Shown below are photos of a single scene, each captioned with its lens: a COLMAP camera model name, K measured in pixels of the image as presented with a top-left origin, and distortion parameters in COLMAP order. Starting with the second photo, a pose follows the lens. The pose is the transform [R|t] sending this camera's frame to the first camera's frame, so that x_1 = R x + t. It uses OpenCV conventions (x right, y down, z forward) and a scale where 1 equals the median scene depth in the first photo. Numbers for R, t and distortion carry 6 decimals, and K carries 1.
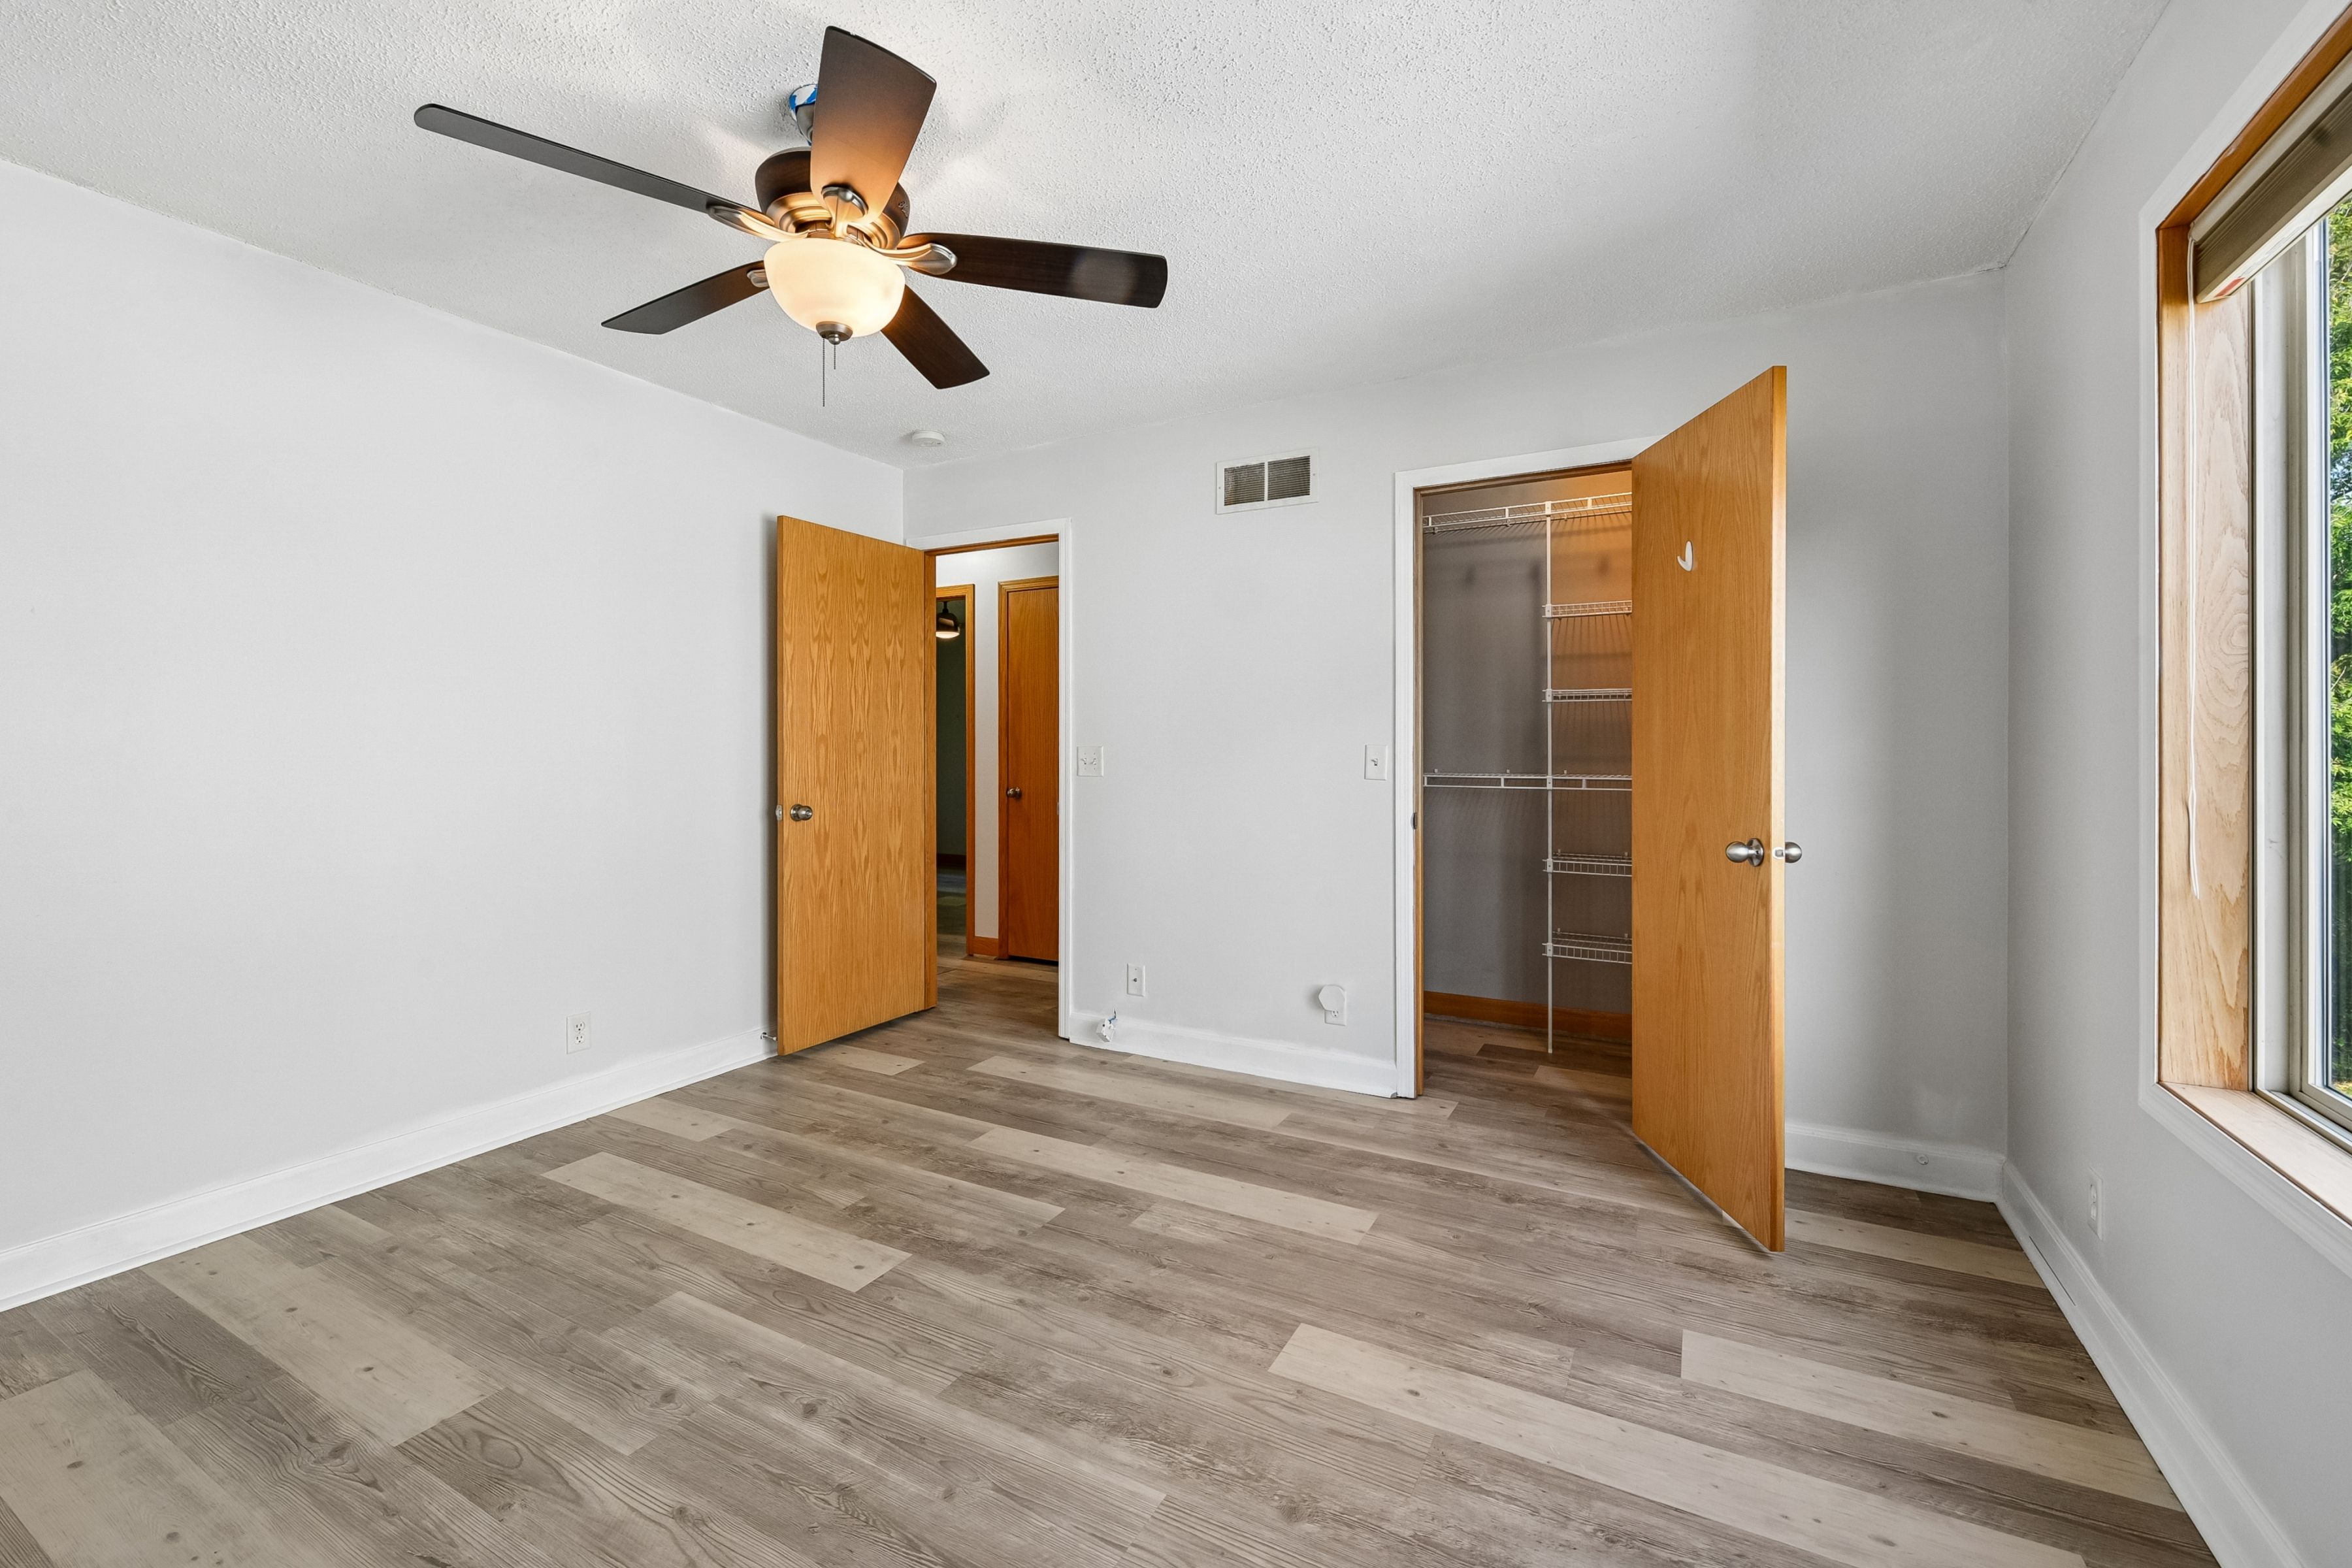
lens RADIAL K [[978.8, 0, 1160.4], [0, 978.8, 757.6], [0, 0, 1]] dist [0.001325, -0.000131]
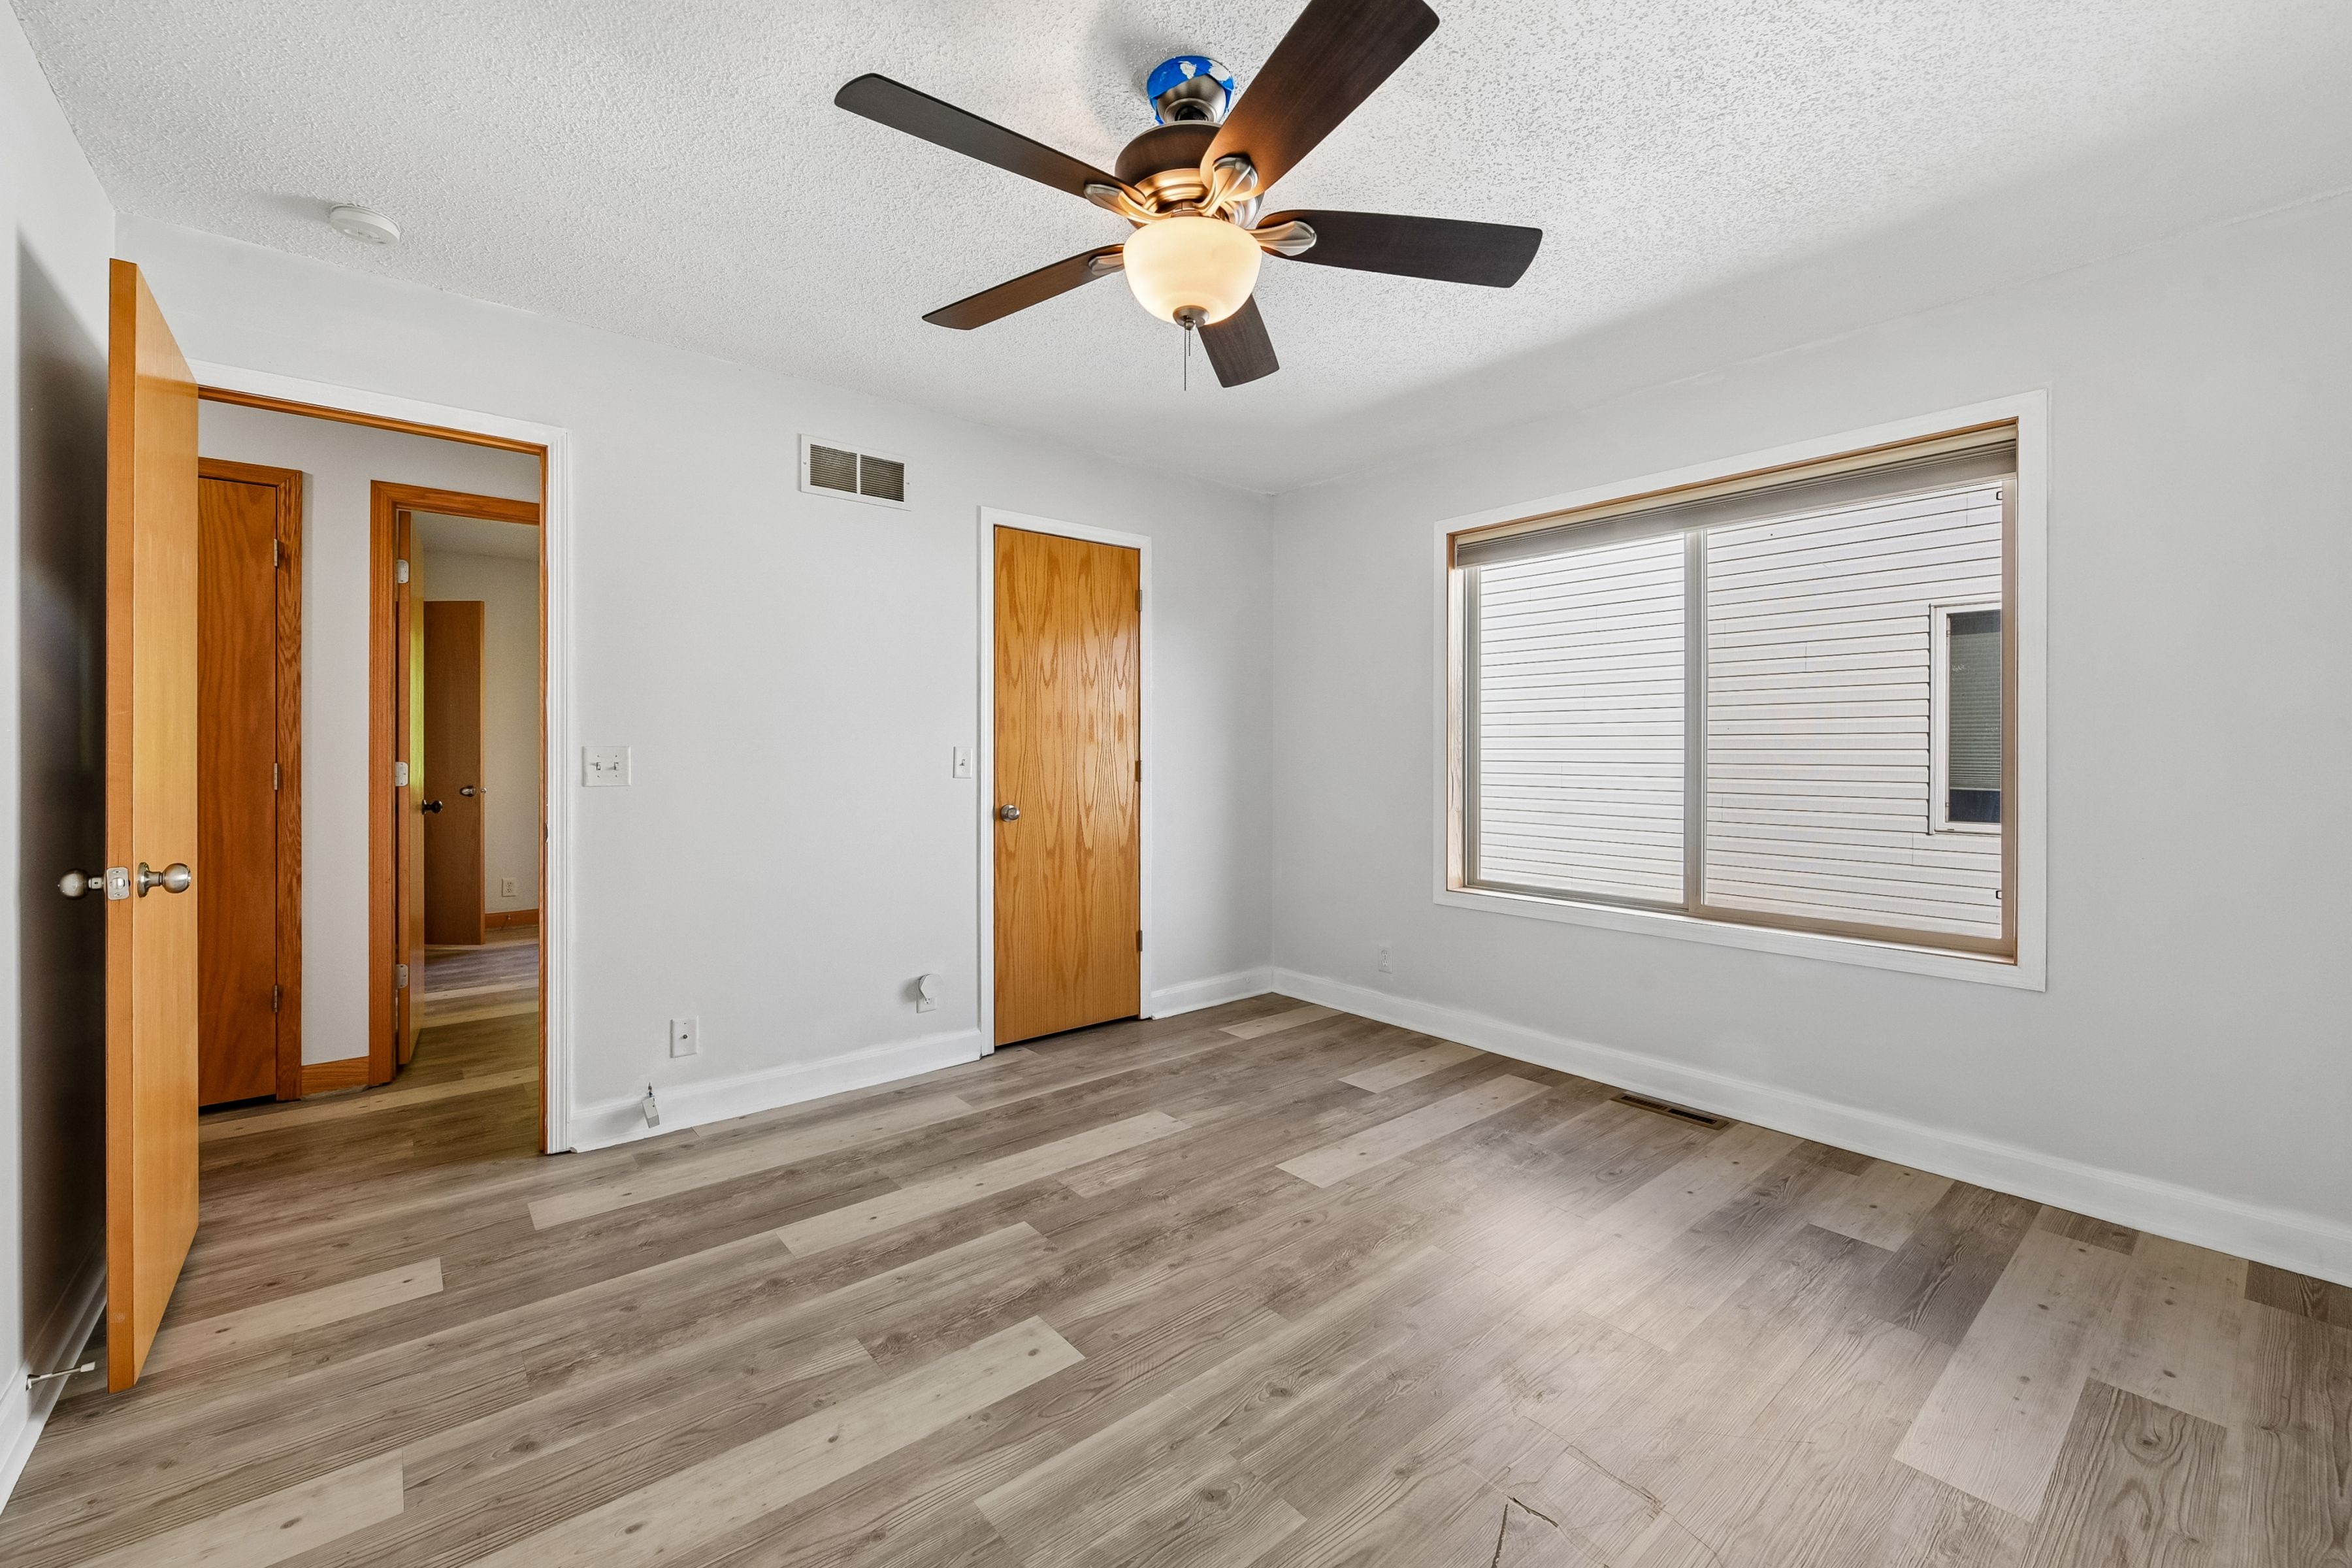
lens RADIAL K [[949.4, 0, 1175.0], [0, 949.4, 766.5], [0, 0, 1]] dist [0.000093, -0.000623]
pose [[0.359771, -0.013566, 0.932942, -1.089543], [0.006573, 0.999906, 0.012005, -0.003408], [-0.933017, 0.001813, 0.359827, 0.614402]]
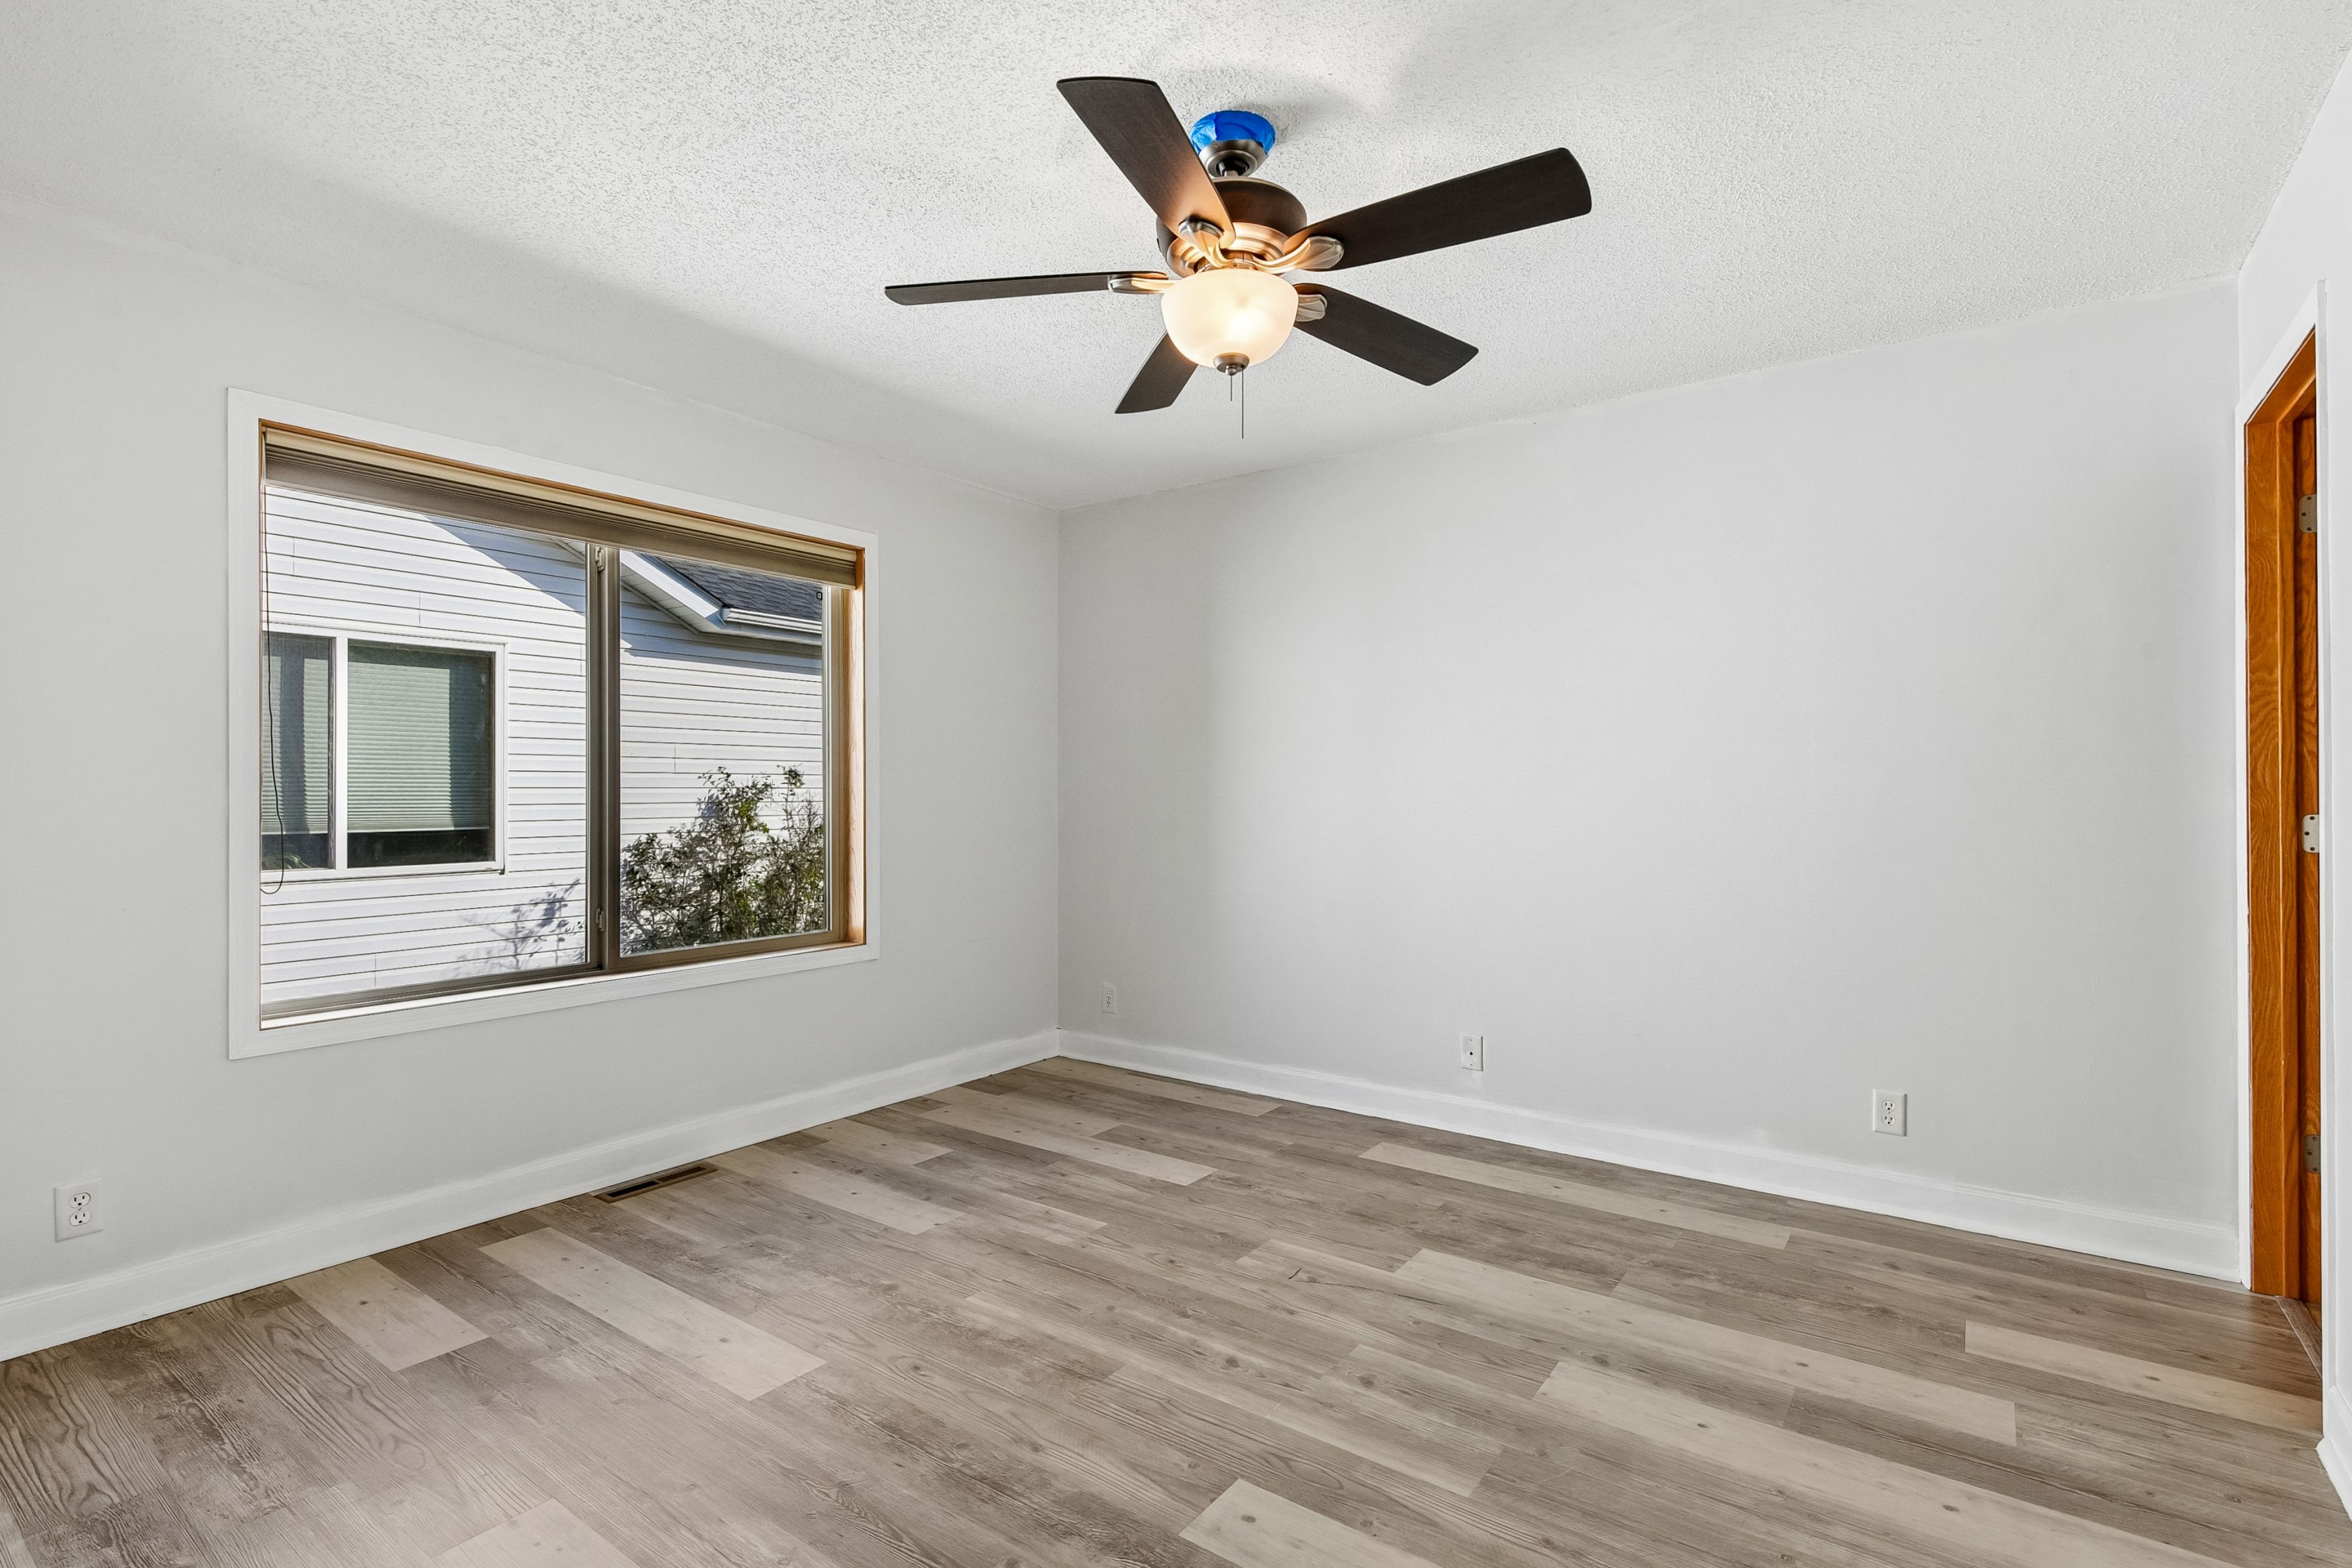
lens RADIAL K [[1102.1, 0, 1176.0], [0, 1102.1, 784.0], [0, 0, 1]] dist [0.009095, -0.000326]
pose [[-0.992565, 0.001647, 0.121703, -0.373171], [0.002120, 0.999991, 0.003755, -0.018227], [-0.121695, 0.003985, -0.992560, 1.900076]]
